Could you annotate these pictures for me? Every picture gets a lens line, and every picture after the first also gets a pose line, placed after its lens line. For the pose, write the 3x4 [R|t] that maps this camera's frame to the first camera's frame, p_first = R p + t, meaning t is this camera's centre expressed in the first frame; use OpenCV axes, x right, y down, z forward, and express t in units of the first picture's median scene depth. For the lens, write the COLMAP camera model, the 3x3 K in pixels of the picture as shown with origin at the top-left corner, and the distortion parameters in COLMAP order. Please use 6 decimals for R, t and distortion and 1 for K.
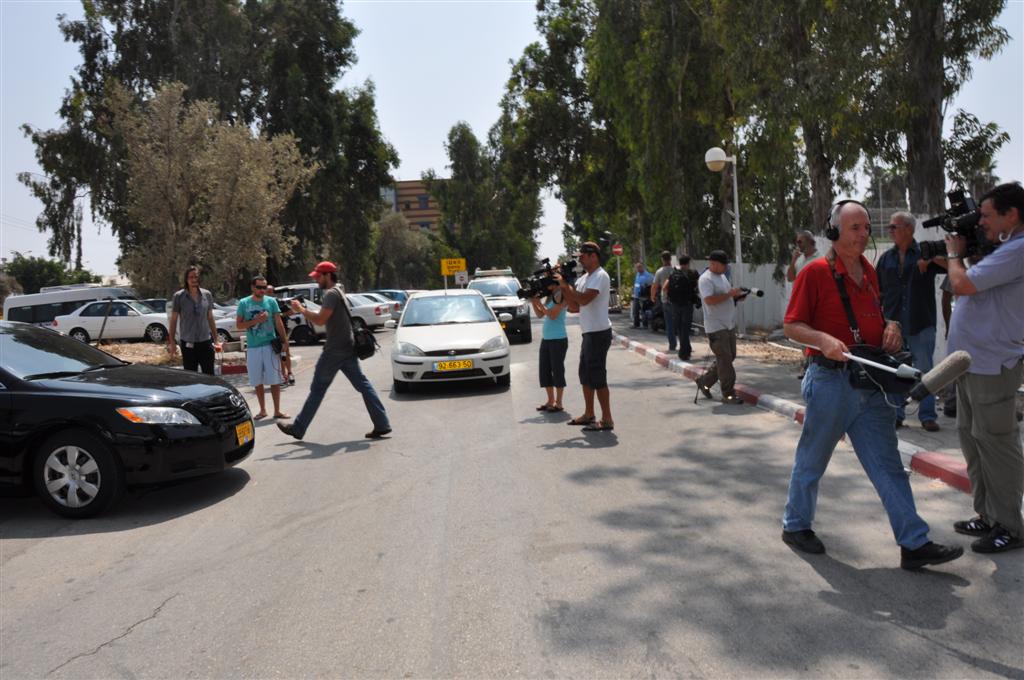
lens RADIAL K [[805.4, 0, 512.0], [0, 805.4, 340.0], [0, 0, 1]] dist [-0.133637, 0.060097]
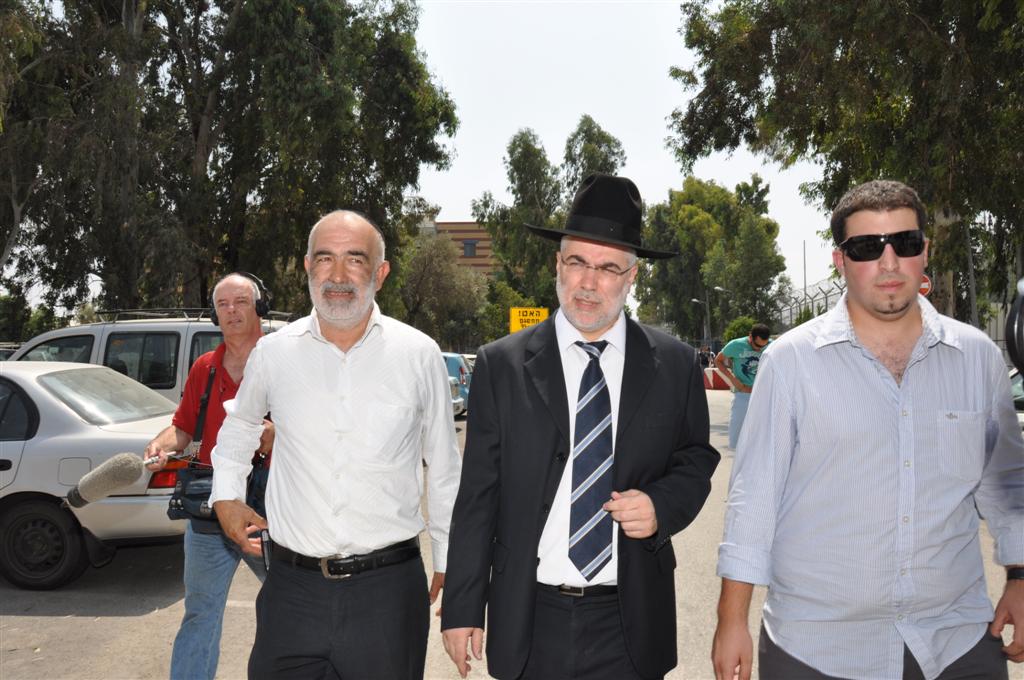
lens RADIAL K [[805.4, 0, 512.0], [0, 805.4, 340.0], [0, 0, 1]] dist [-0.133637, 0.060097]
pose [[0.999104, 0.024652, -0.034411, -0.043971], [-0.027526, 0.995938, -0.085728, -0.014275], [0.032158, 0.086599, 0.995724, 0.253043]]
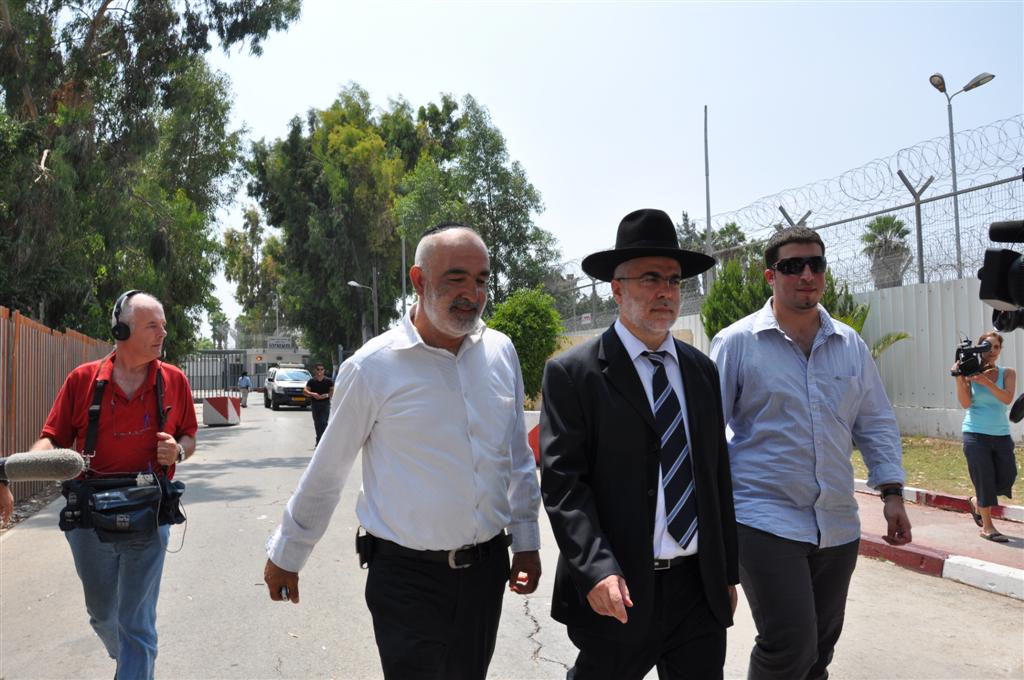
lens RADIAL K [[805.4, 0, 512.0], [0, 805.4, 340.0], [0, 0, 1]] dist [-0.133637, 0.060097]
pose [[0.893597, 0.044989, 0.446609, -0.018047], [0.009212, 0.992917, -0.118454, -0.035318], [-0.448775, 0.109964, 0.886853, 0.565057]]
